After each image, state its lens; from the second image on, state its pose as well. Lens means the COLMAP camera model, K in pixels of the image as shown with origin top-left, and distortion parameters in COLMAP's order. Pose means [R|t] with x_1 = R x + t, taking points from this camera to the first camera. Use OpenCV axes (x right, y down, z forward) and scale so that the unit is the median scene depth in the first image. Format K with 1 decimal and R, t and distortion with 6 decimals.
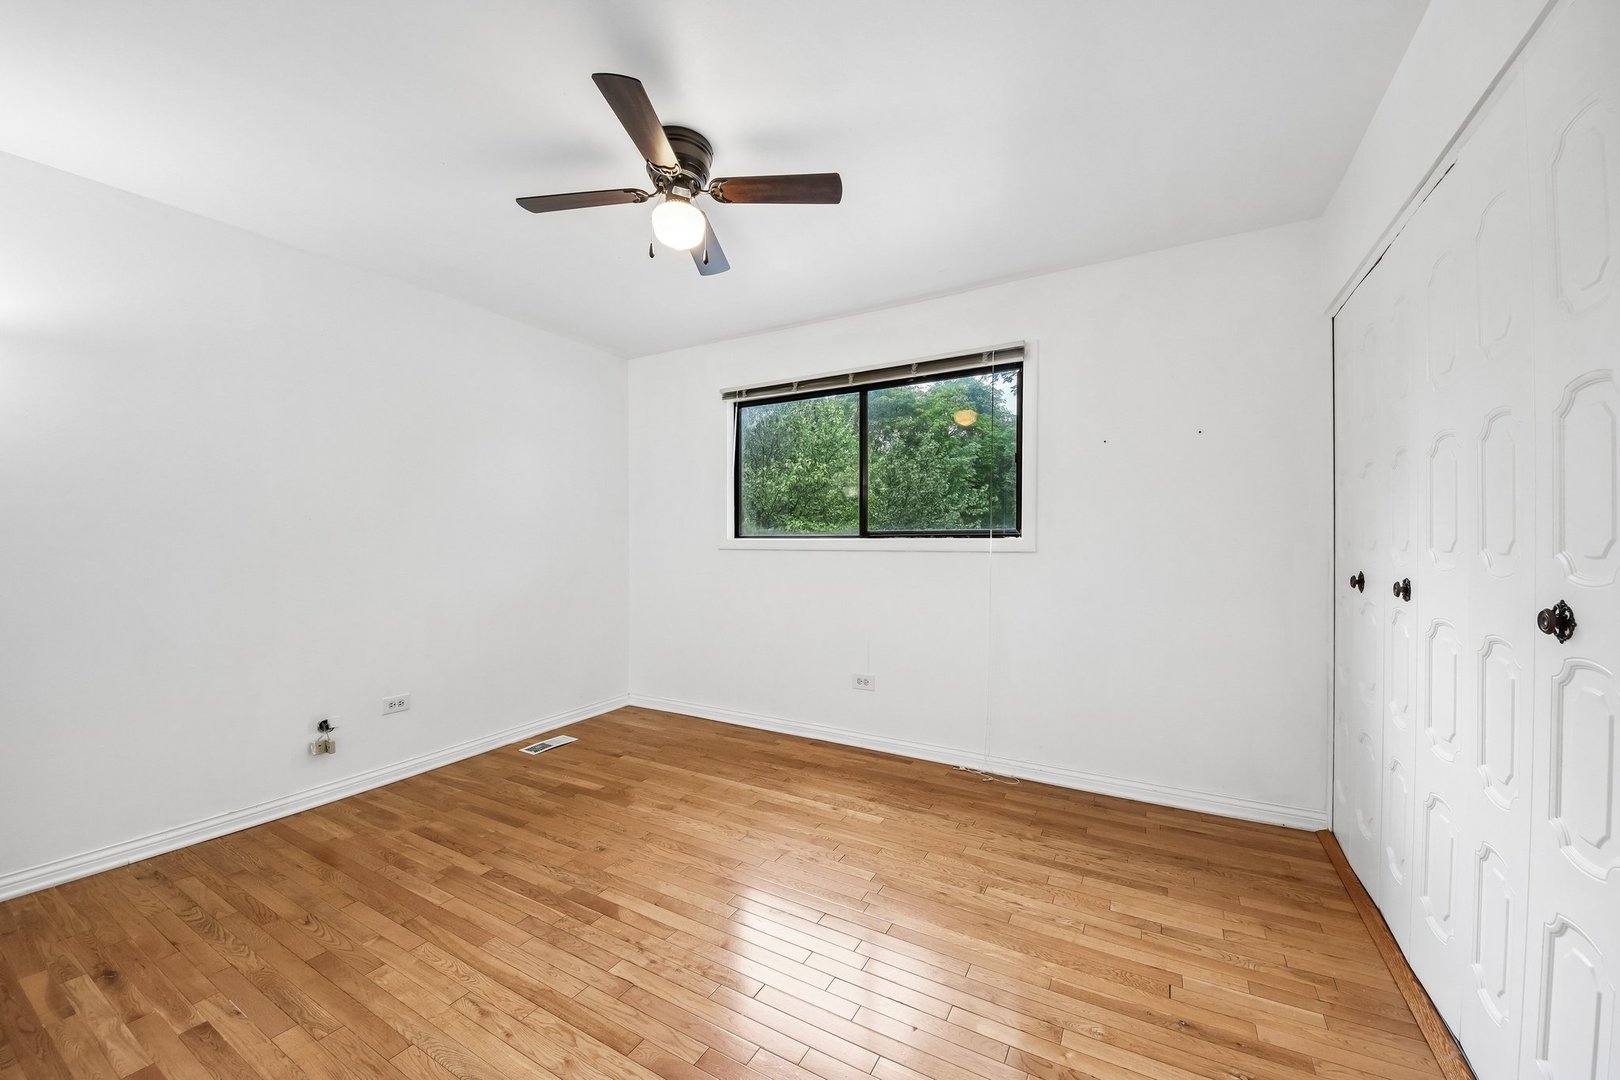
lens RADIAL K [[618.0, 0, 795.2], [0, 618.0, 539.9], [0, 0, 1]] dist [0.019201, -0.013323]
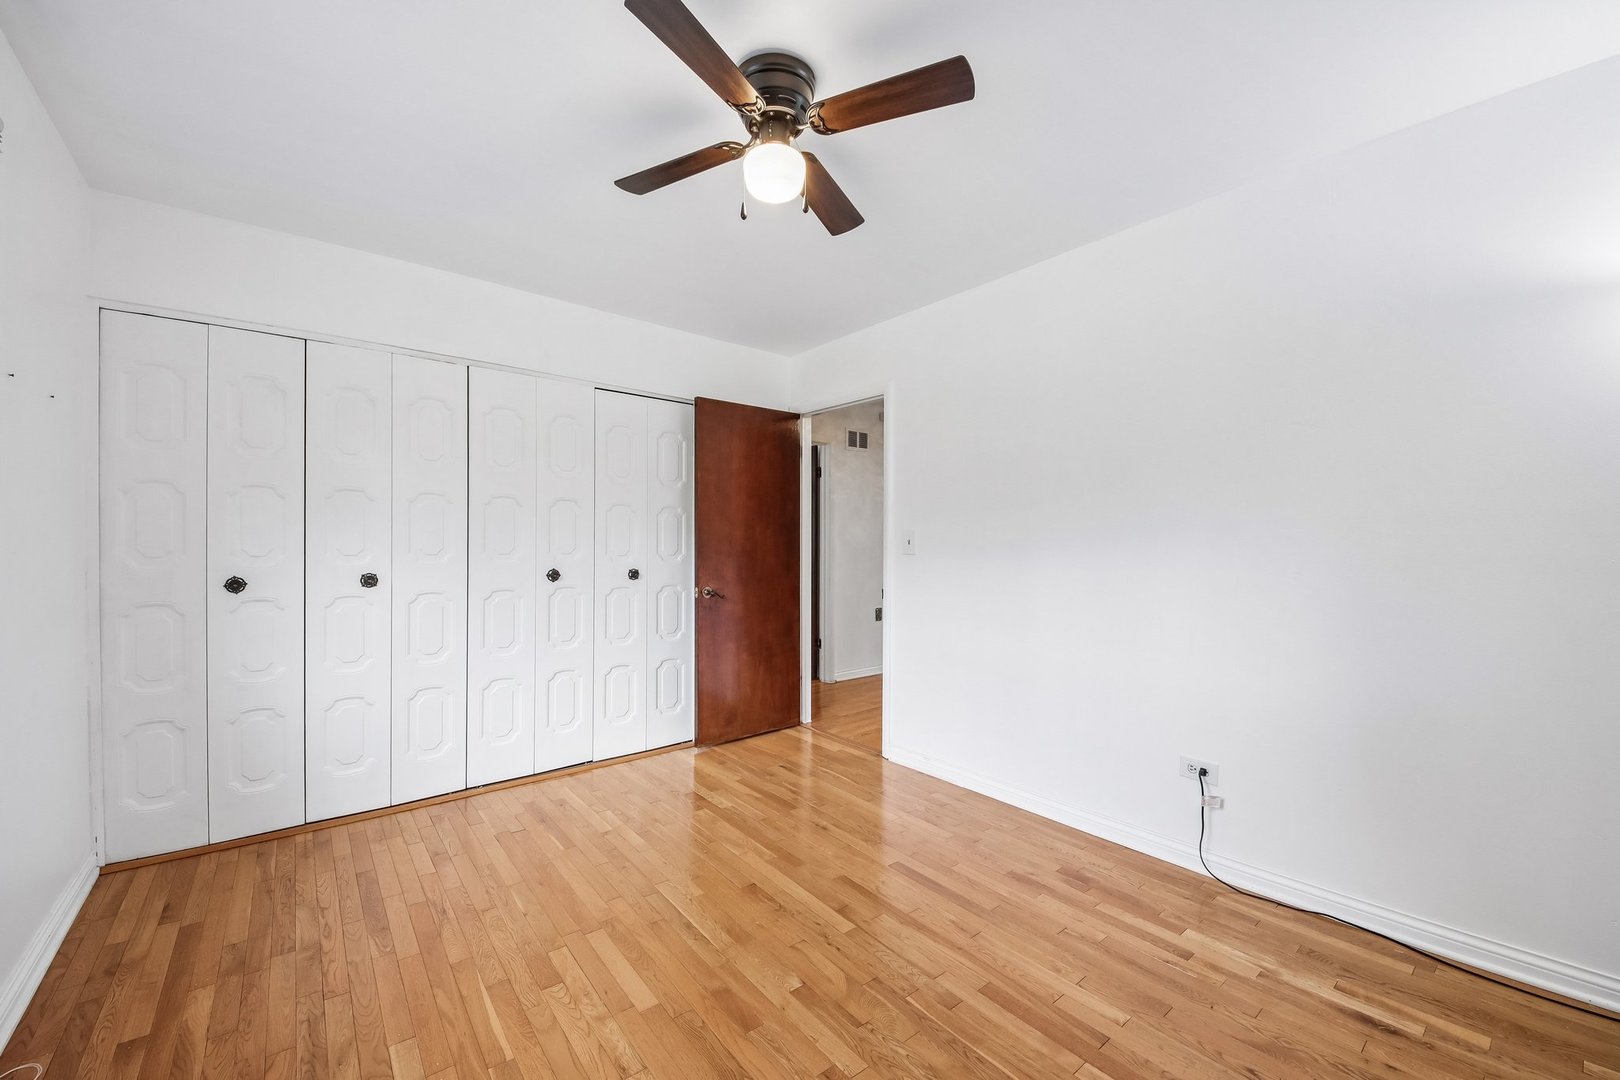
lens RADIAL K [[618.0, 0, 798.1], [0, 618.0, 544.5], [0, 0, 1]] dist [0.019201, -0.013323]
pose [[-0.933633, 0.000442, 0.358231, -0.385989], [-0.000503, 0.999997, -0.002546, -0.004785], [-0.358231, -0.002557, -0.933629, 1.336336]]
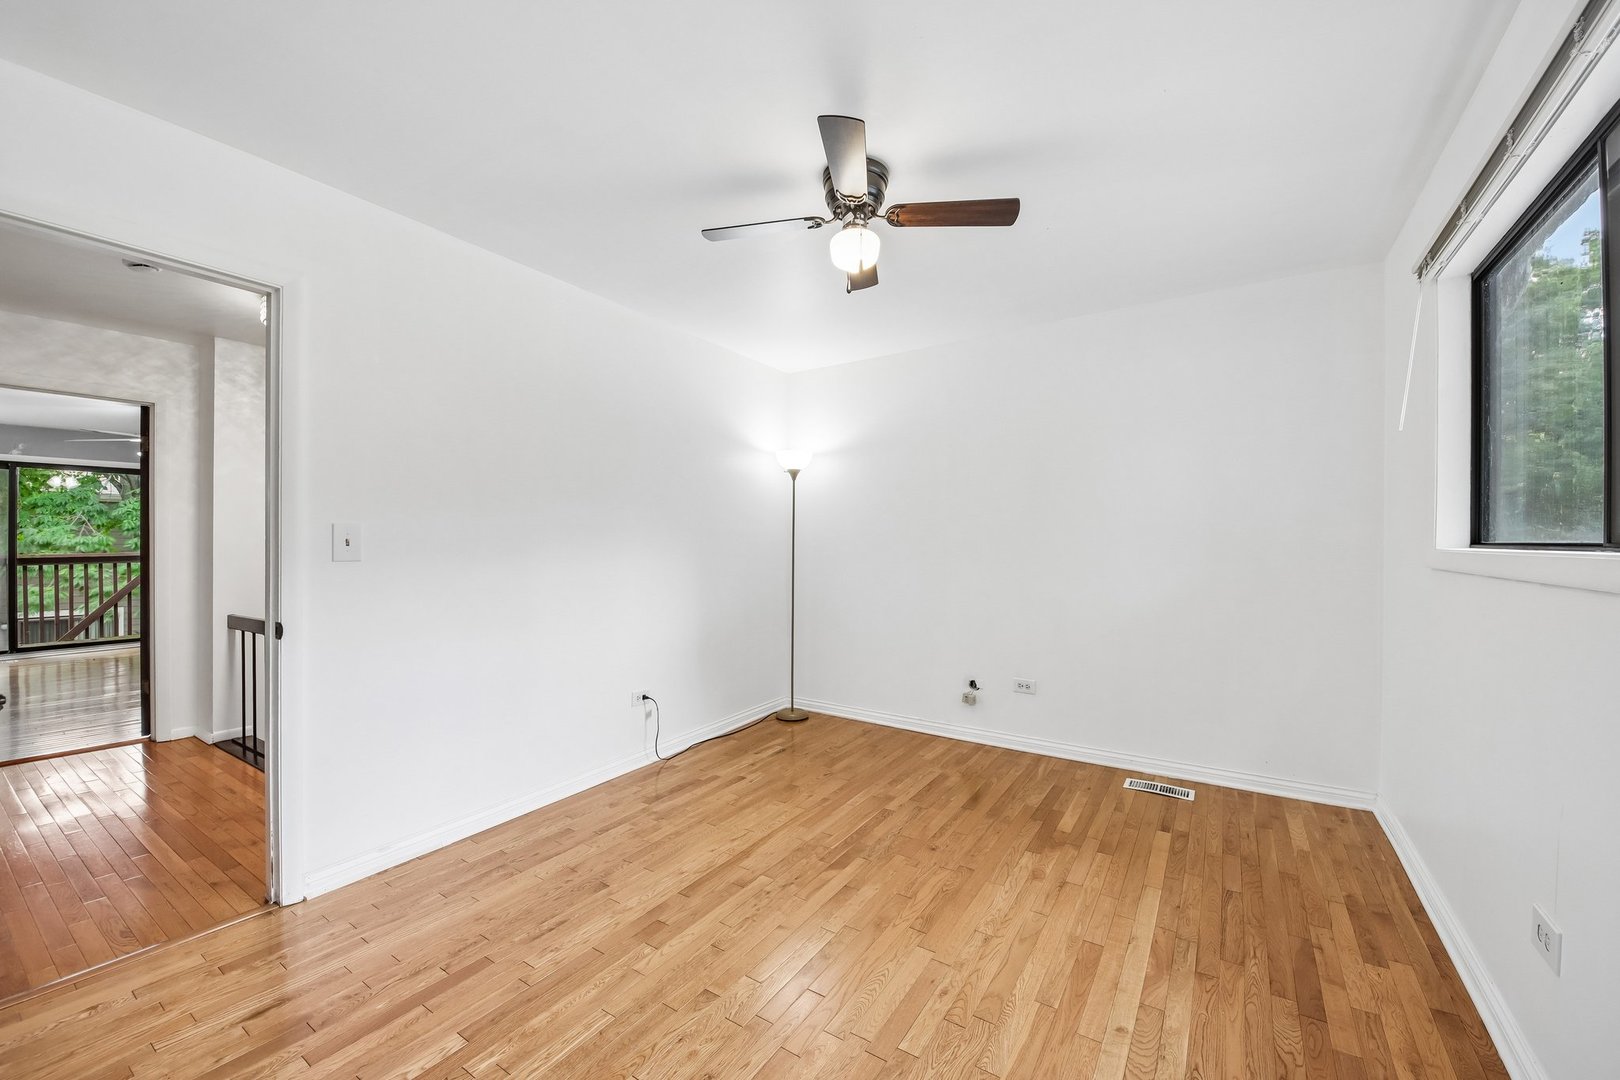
lens RADIAL K [[618.0, 0, 797.3], [0, 618.0, 535.9], [0, 0, 1]] dist [0.019201, -0.013323]
pose [[-0.068019, -0.011909, -0.997613, 0.652353], [0.001067, 0.999927, -0.012010, -0.011338], [0.997683, -0.001882, -0.068001, 0.739551]]
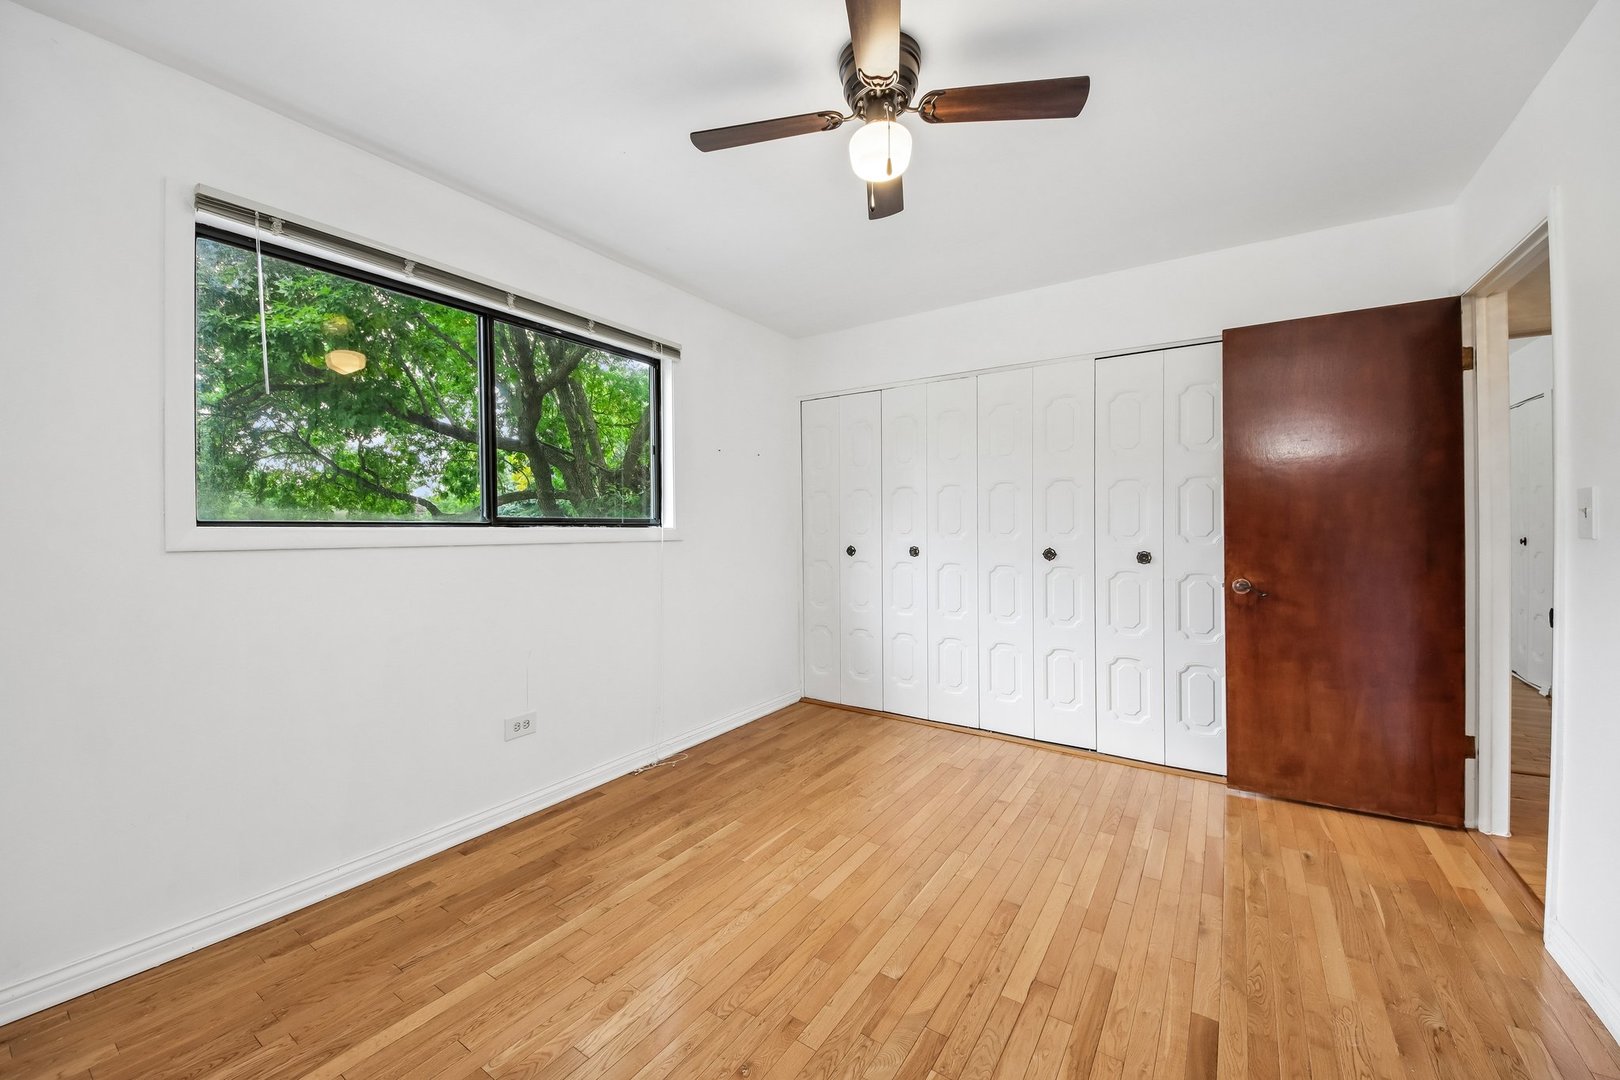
lens RADIAL K [[618.0, 0, 819.5], [0, 618.0, 529.1], [0, 0, 1]] dist [0.019201, -0.013323]
pose [[0.040708, -0.002167, 0.999169, -0.772967], [0.001228, 0.999997, 0.002119, -0.002346], [-0.999170, 0.001141, 0.040710, 0.797059]]
